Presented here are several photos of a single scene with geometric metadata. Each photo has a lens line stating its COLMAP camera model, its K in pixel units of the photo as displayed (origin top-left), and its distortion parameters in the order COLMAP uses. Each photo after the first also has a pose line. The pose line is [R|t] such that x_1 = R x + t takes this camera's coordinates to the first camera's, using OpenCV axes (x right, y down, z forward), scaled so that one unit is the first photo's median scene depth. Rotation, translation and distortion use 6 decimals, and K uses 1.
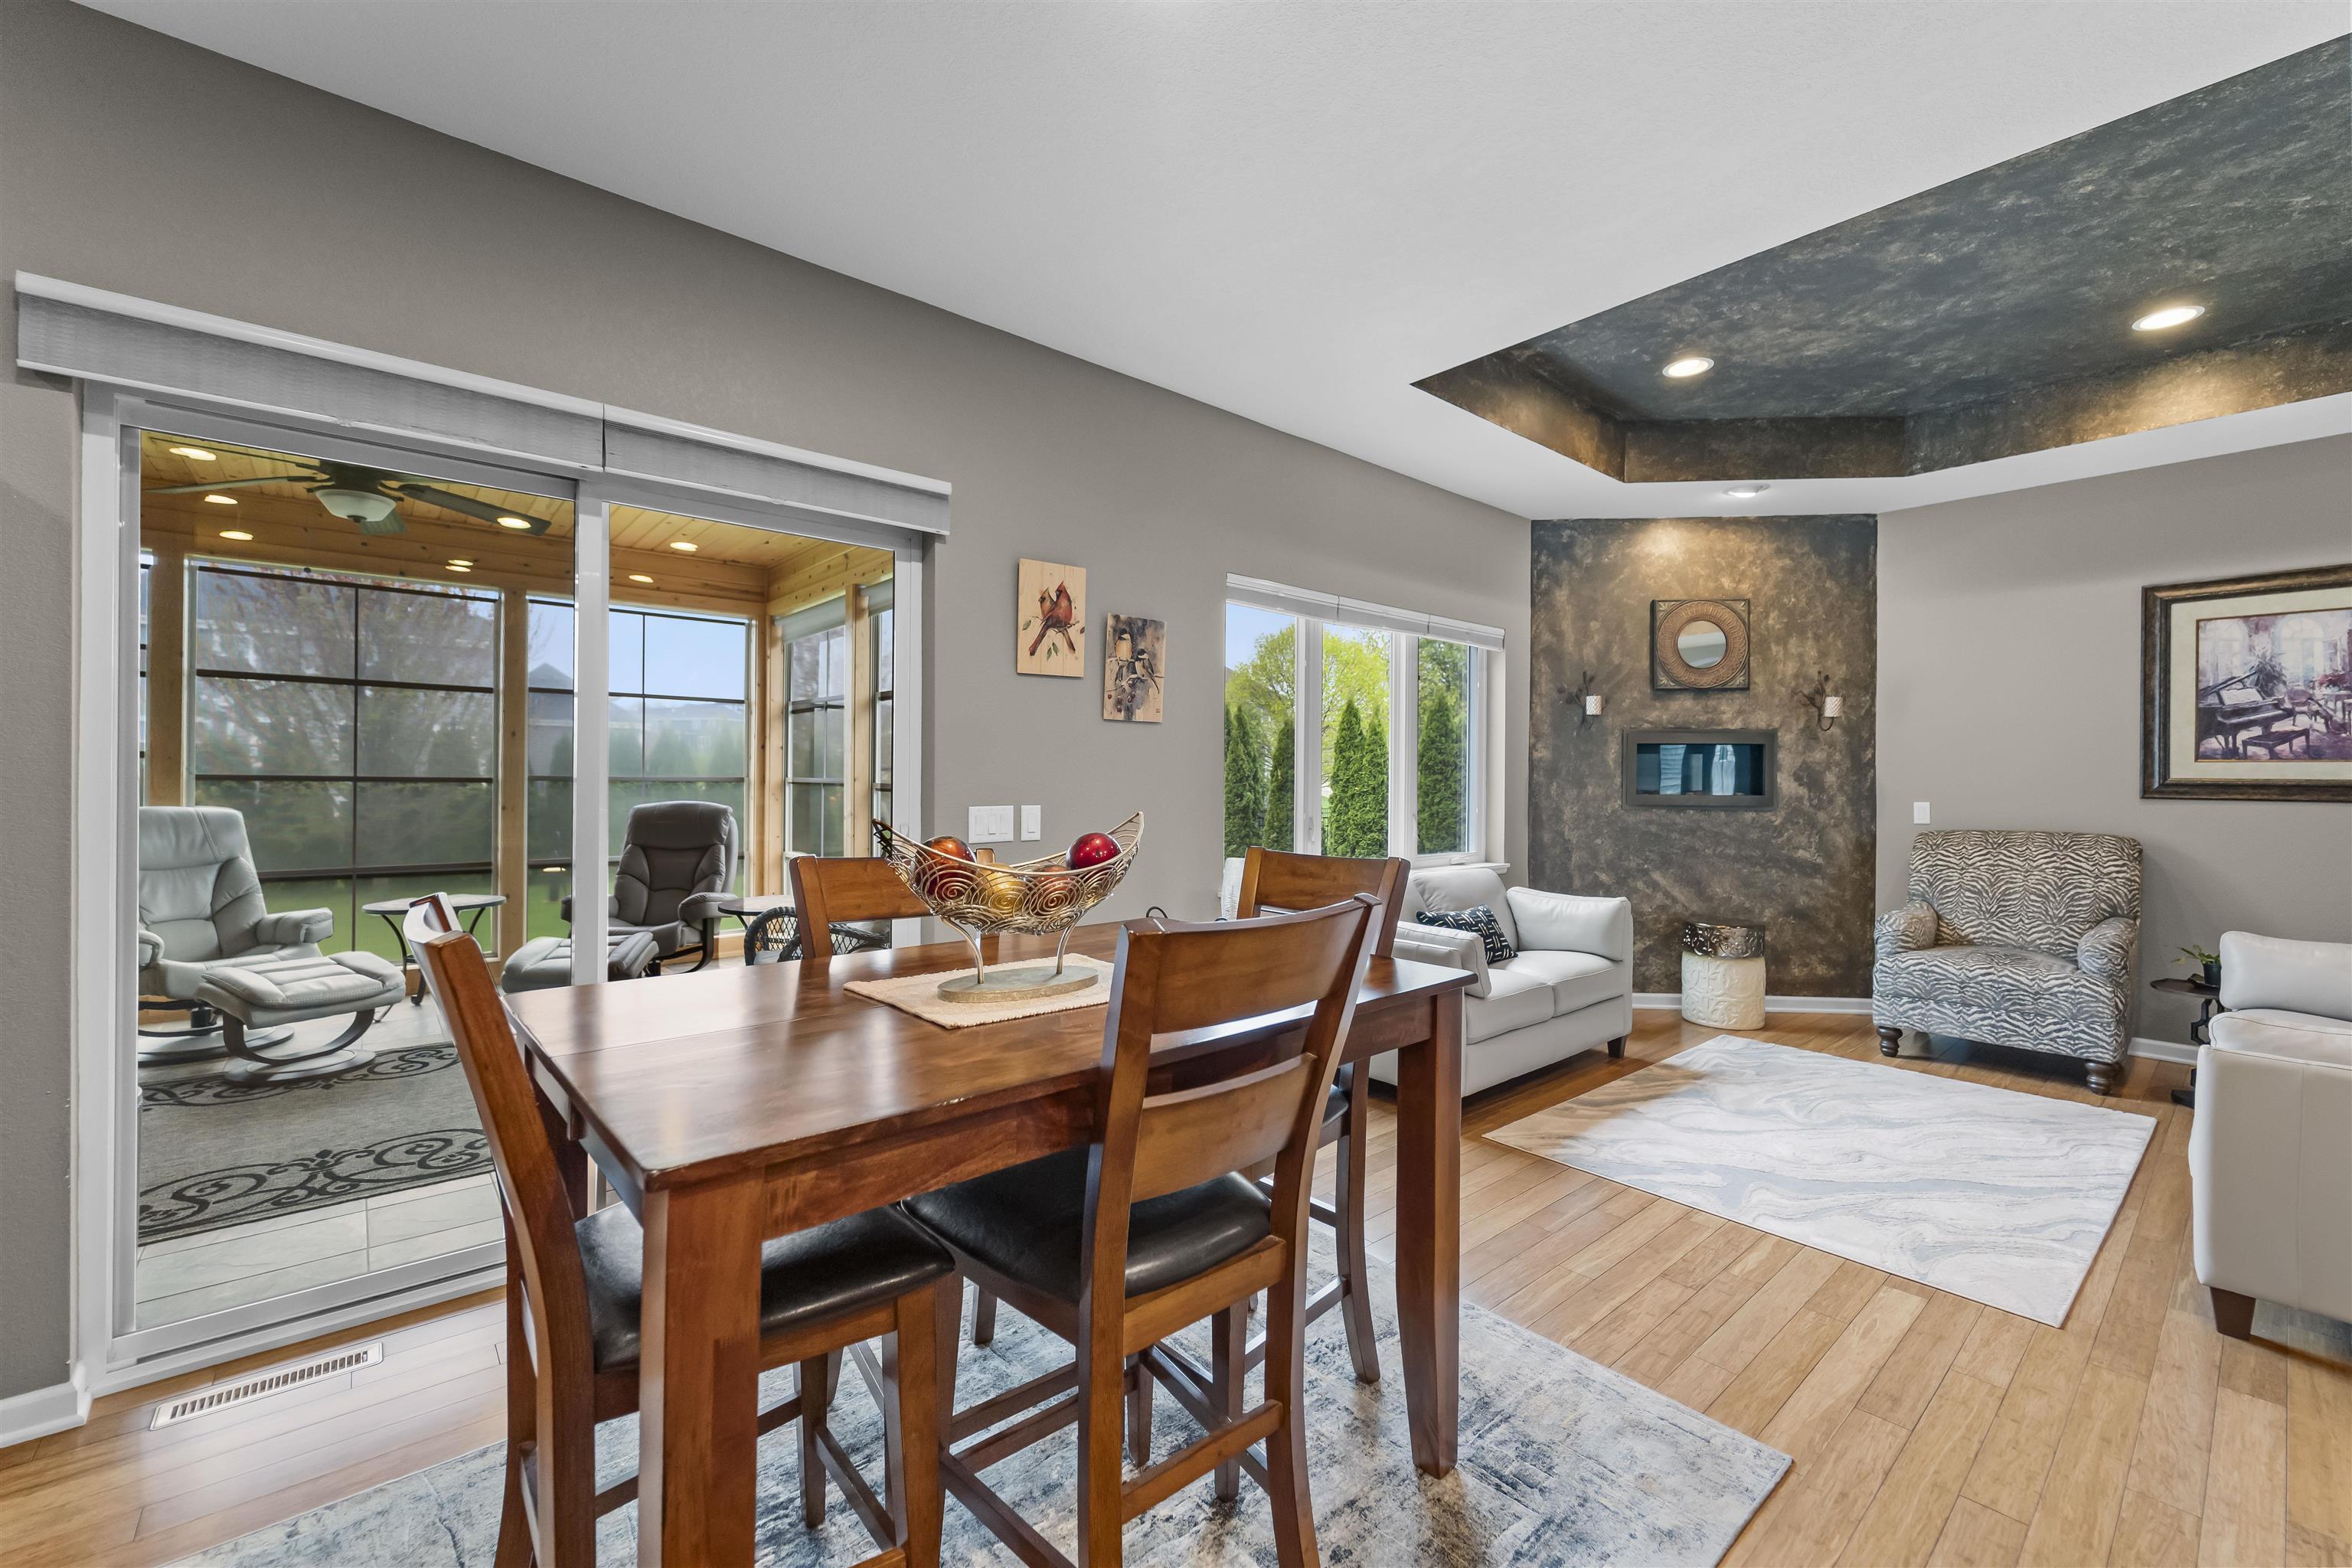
lens RADIAL K [[949.9, 0, 1182.7], [0, 949.9, 780.6], [0, 0, 1]] dist [0.006996, -0.004218]
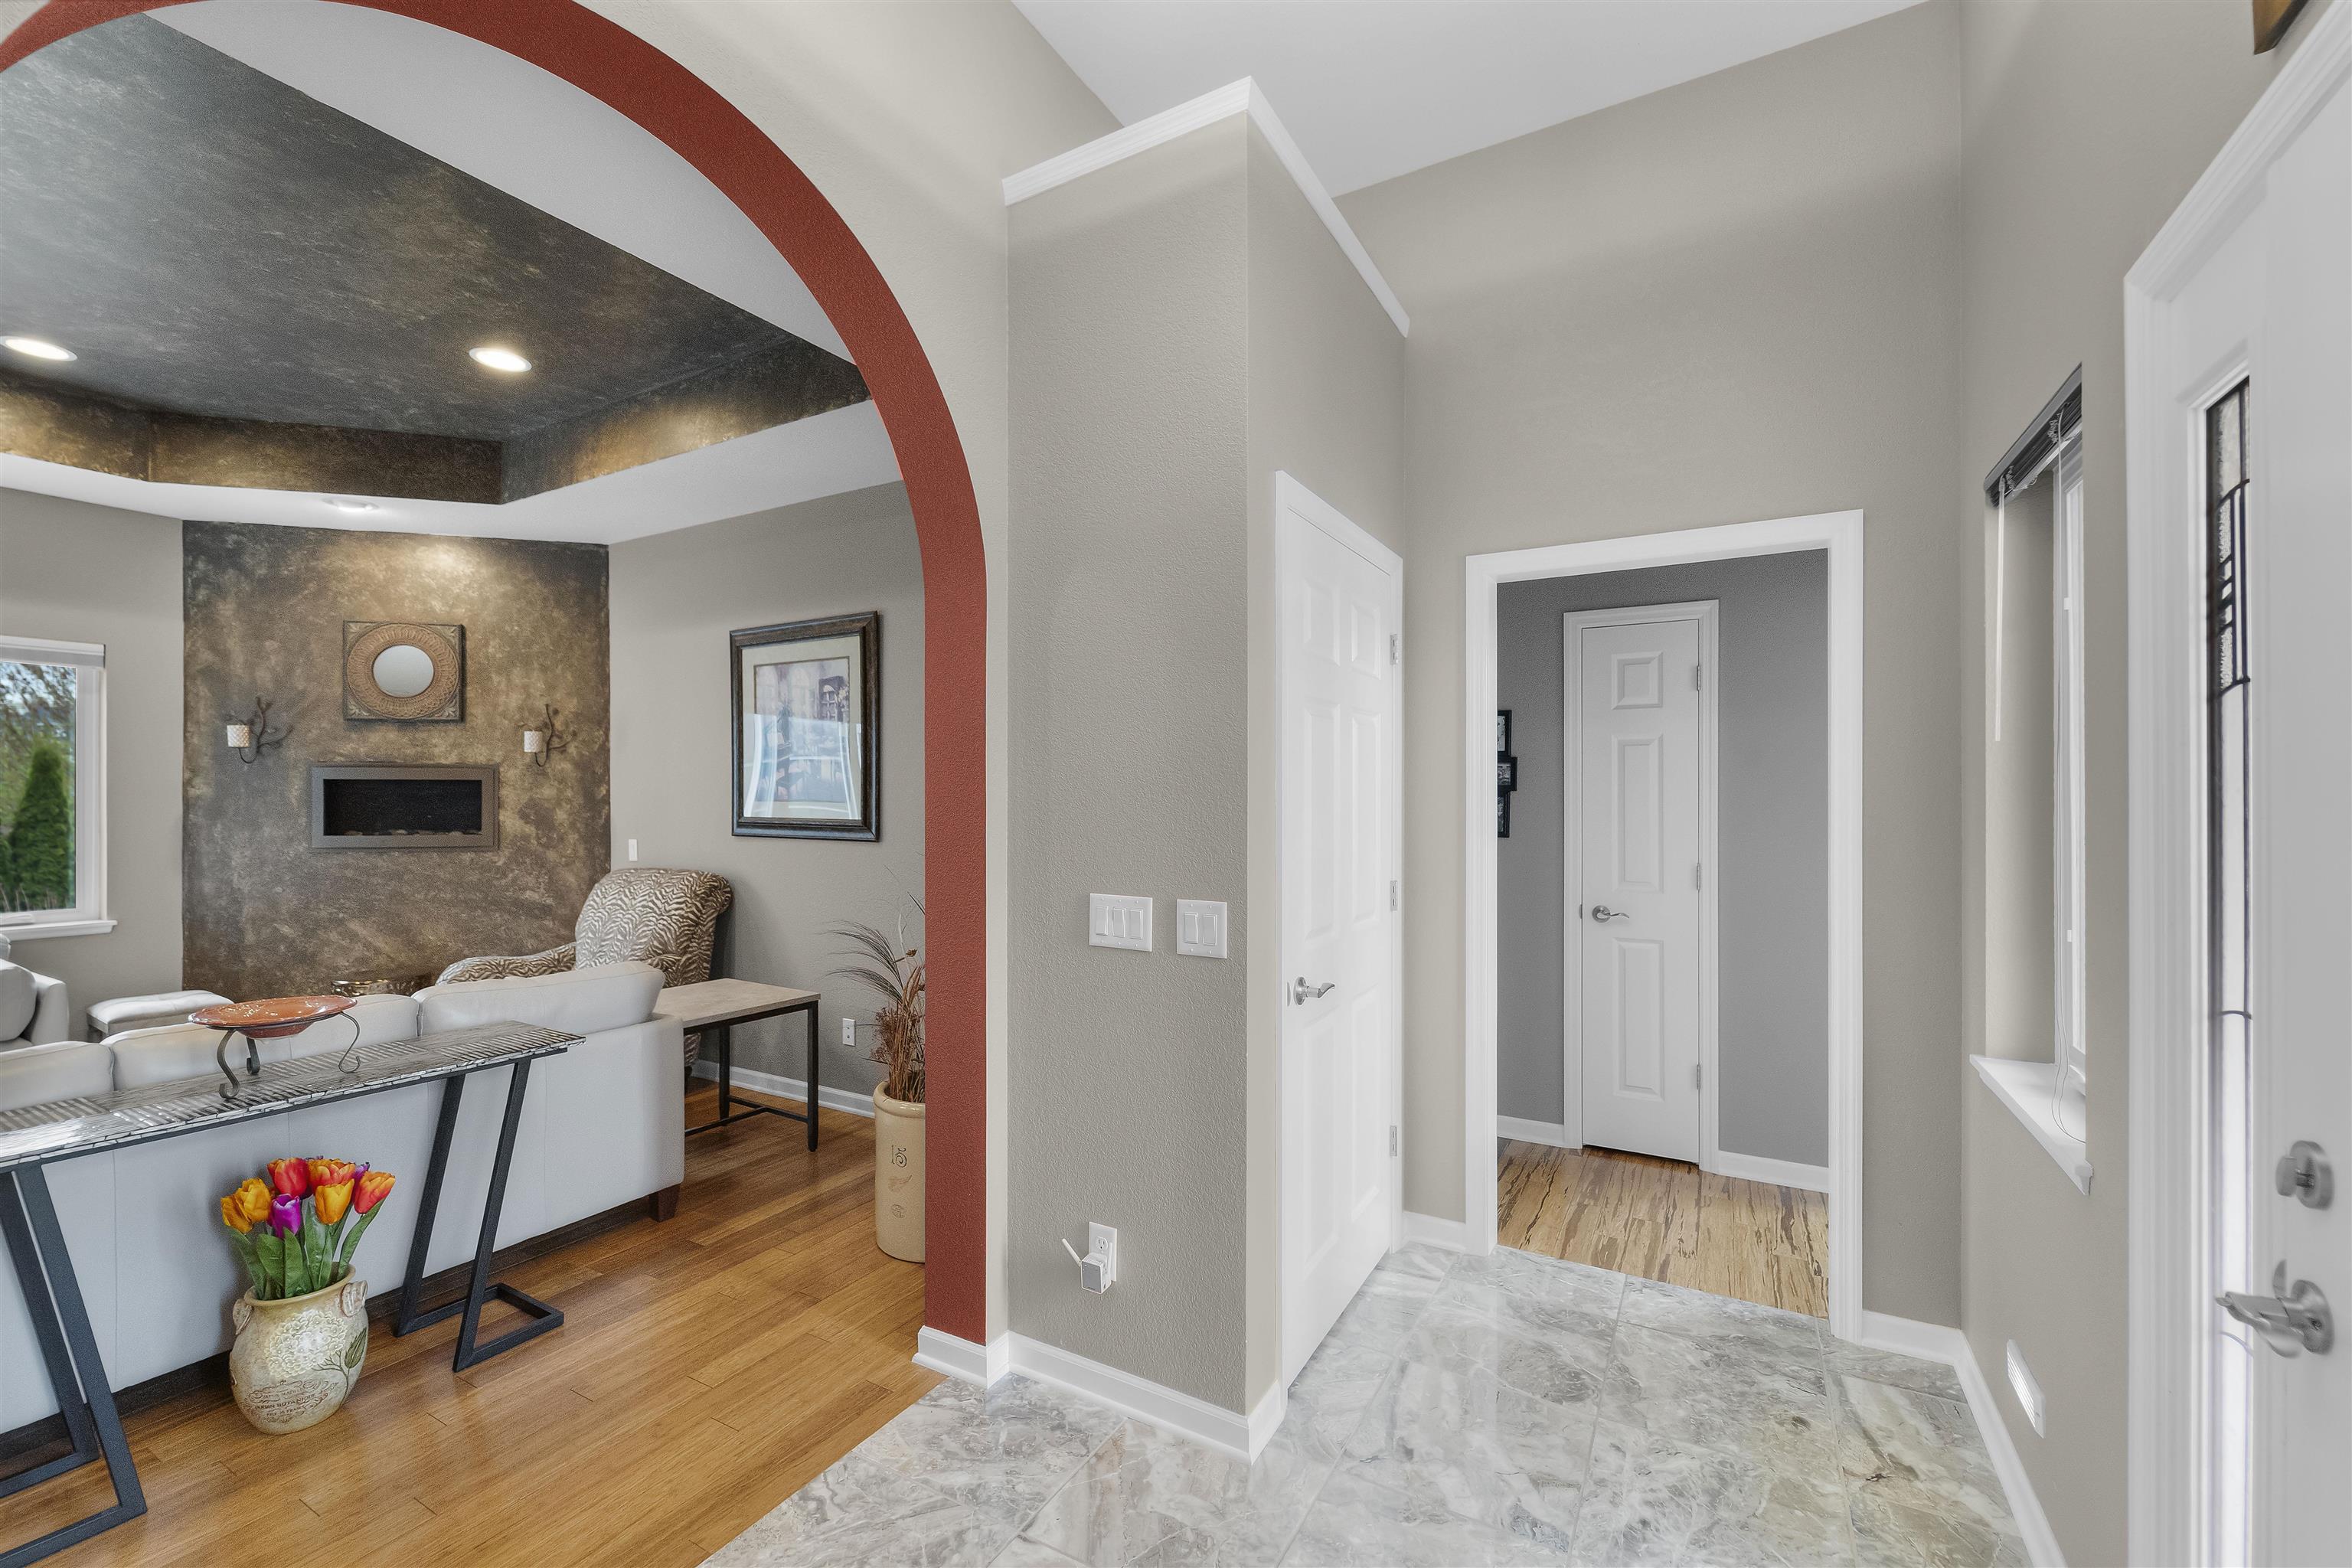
lens RADIAL K [[961.4, 0, 1177.5], [0, 961.4, 796.3], [0, 0, 1]] dist [0.000429, -0.002654]
pose [[0.940560, -0.005824, 0.339577, 0.940706], [0.006418, 0.999979, -0.000627, -0.017299], [-0.339566, 0.002769, 0.940578, -0.126139]]
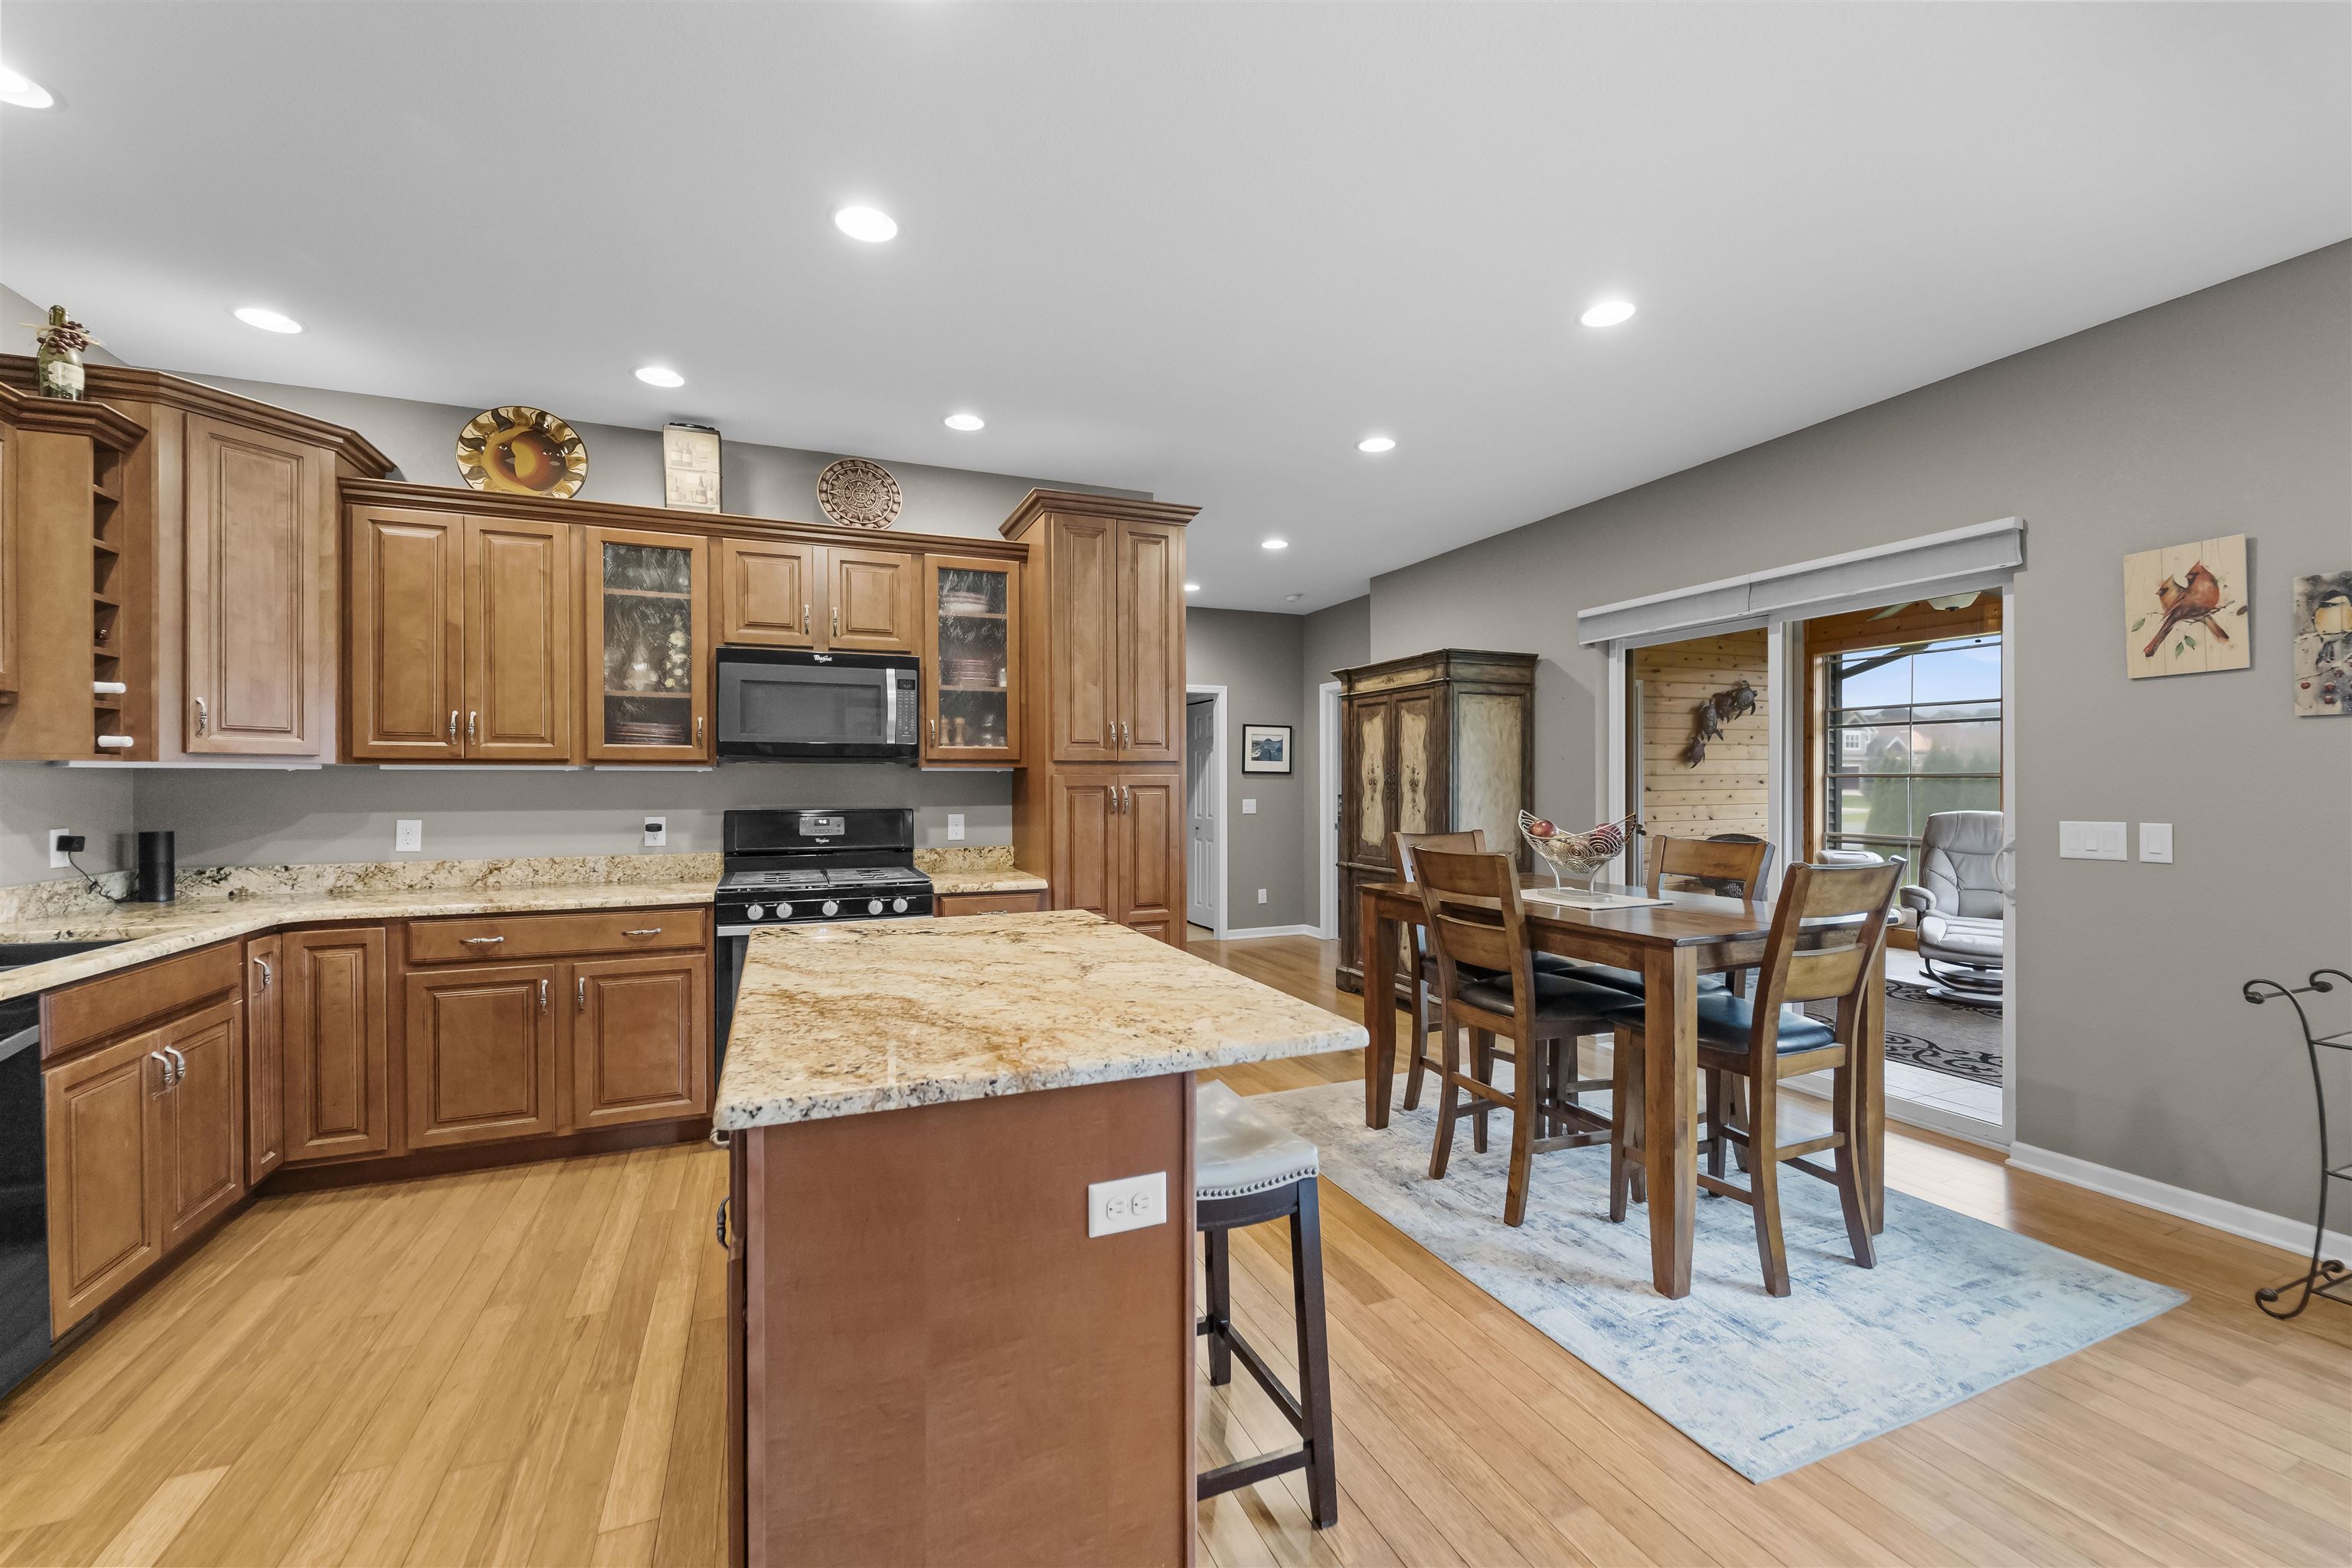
lens RADIAL K [[952.4, 0, 1185.8], [0, 952.4, 786.9], [0, 0, 1]] dist [-0.001379, -0.000223]
pose [[-0.302570, -0.004538, -0.953116, 0.601023], [-0.000437, 0.999989, -0.004622, -0.002628], [0.953127, -0.000982, -0.302569, 0.250106]]
